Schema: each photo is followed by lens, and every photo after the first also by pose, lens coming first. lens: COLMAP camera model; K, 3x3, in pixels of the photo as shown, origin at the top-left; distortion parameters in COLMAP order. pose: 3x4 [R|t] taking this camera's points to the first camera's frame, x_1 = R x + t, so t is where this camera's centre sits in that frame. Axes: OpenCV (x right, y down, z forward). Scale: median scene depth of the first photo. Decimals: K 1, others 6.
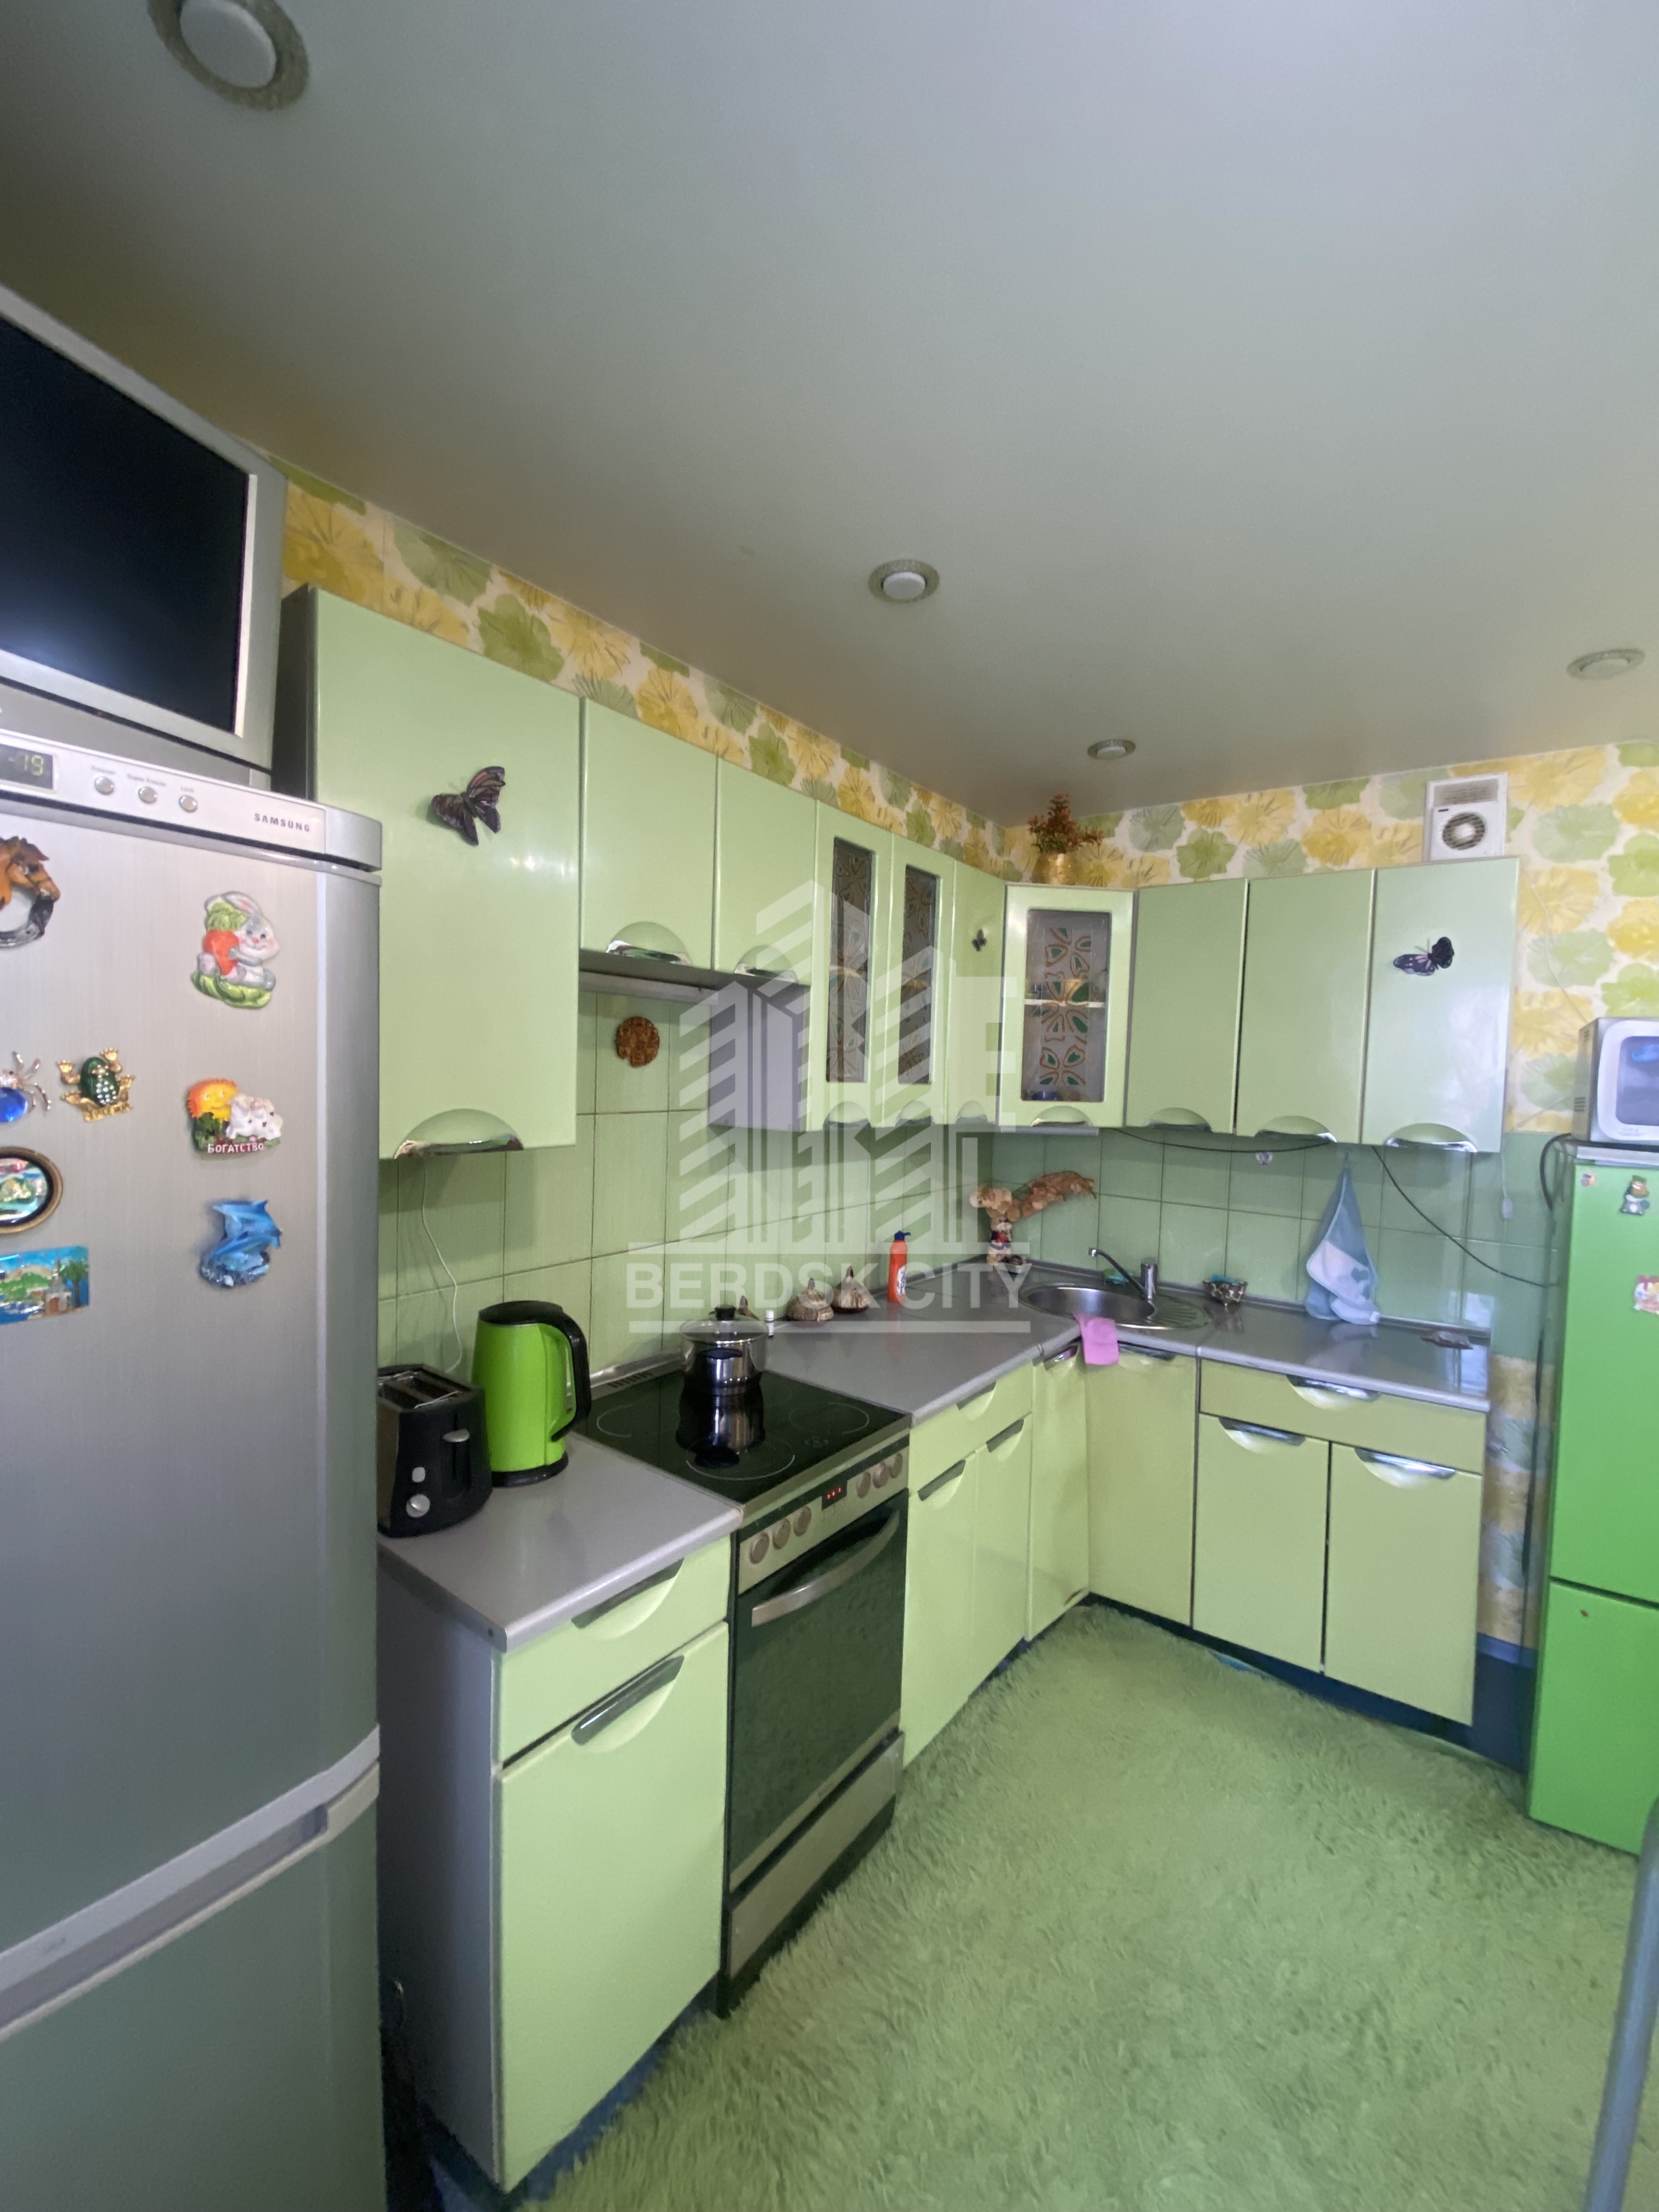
lens RADIAL K [[889.0, 0, 837.5], [0, 889.0, 1106.3], [0, 0, 1]] dist [0.014744, -0.016525]
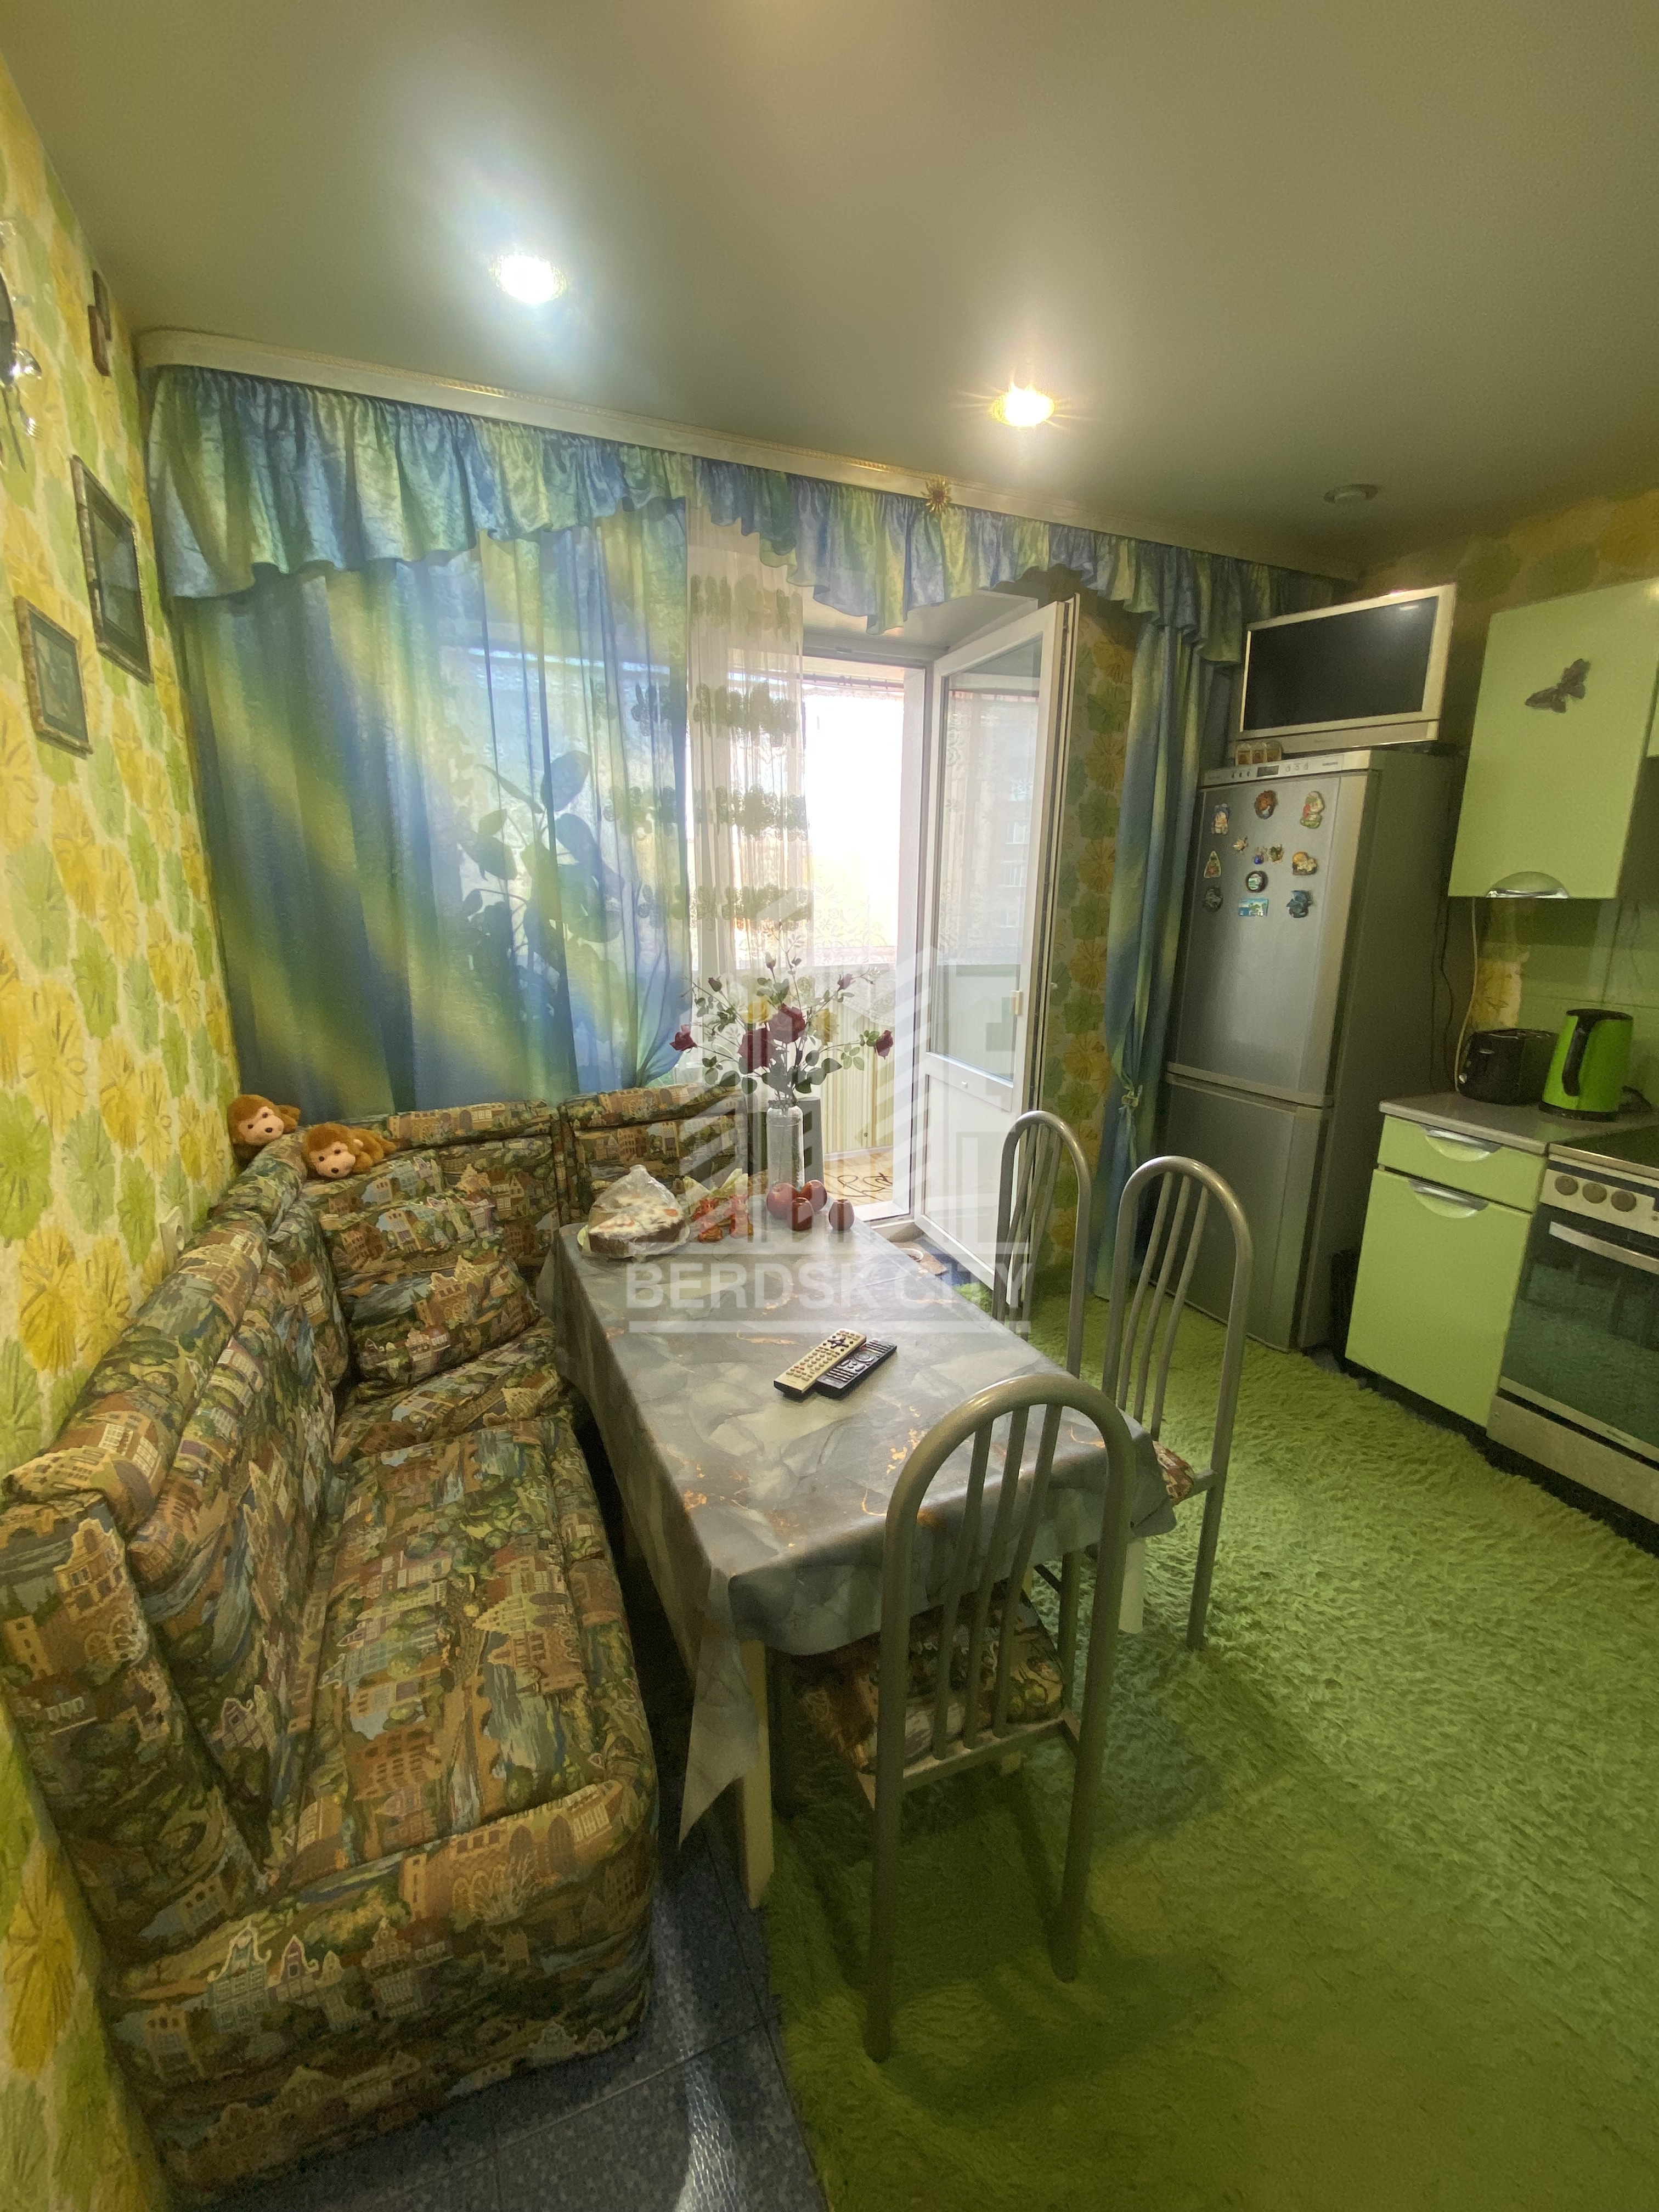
lens RADIAL K [[889.0, 0, 824.8], [0, 889.0, 1098.1], [0, 0, 1]] dist [0.014744, -0.016525]
pose [[-0.482182, 0.182775, -0.856793, 1.271748], [-0.055638, 0.969631, 0.238158, 0.065758], [0.874303, 0.162506, -0.457369, 0.447952]]
